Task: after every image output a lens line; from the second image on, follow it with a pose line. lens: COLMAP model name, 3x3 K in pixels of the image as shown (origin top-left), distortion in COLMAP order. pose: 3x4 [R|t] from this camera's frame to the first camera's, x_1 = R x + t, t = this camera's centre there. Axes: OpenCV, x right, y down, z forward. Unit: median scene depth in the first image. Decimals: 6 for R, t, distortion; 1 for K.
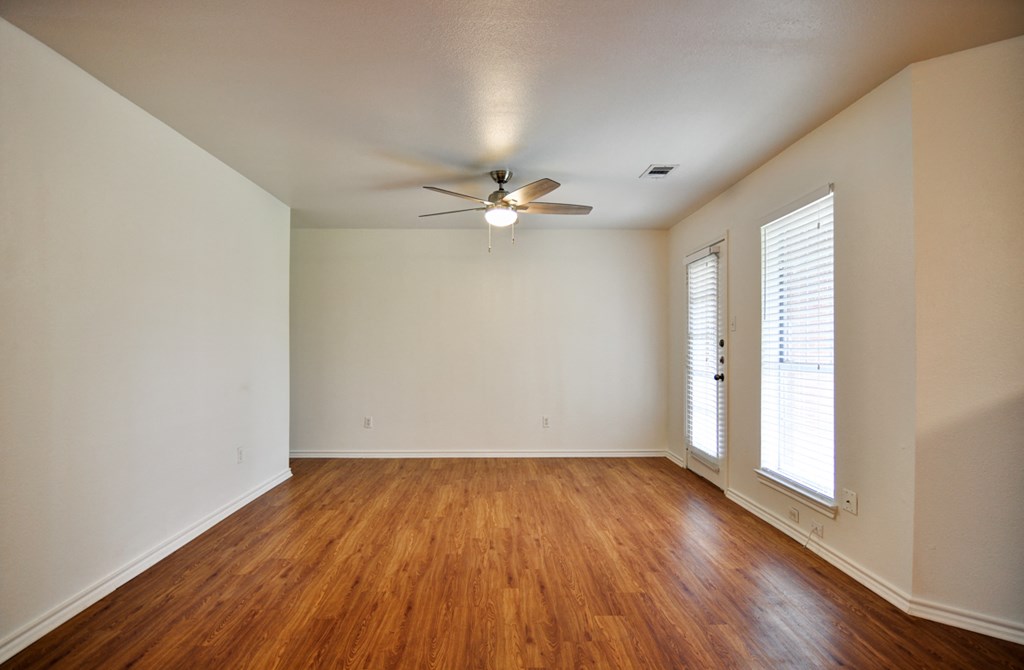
lens RADIAL K [[564.1, 0, 508.4], [0, 564.1, 341.7], [0, 0, 1]] dist [-0.010095, -0.000563]
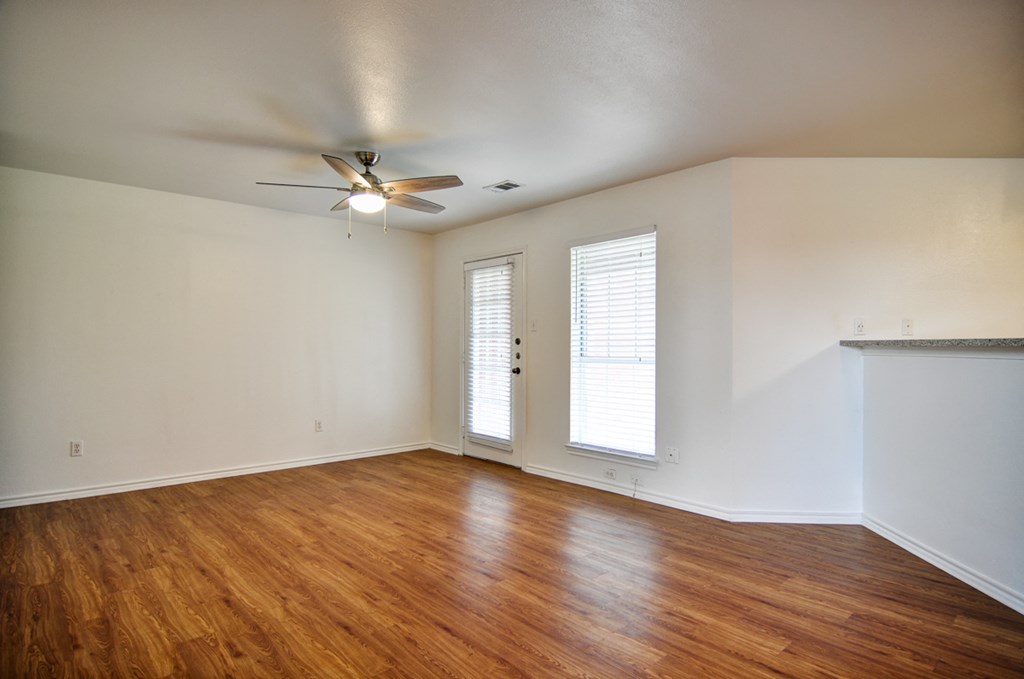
lens RADIAL K [[553.2, 0, 519.6], [0, 553.2, 341.7], [0, 0, 1]] dist [-0.014457, -0.003650]
pose [[0.749261, 0.006585, 0.662242, -0.431969], [-0.007583, 0.999970, -0.001365, 0.005645], [-0.662232, -0.003999, 0.749288, 0.162275]]
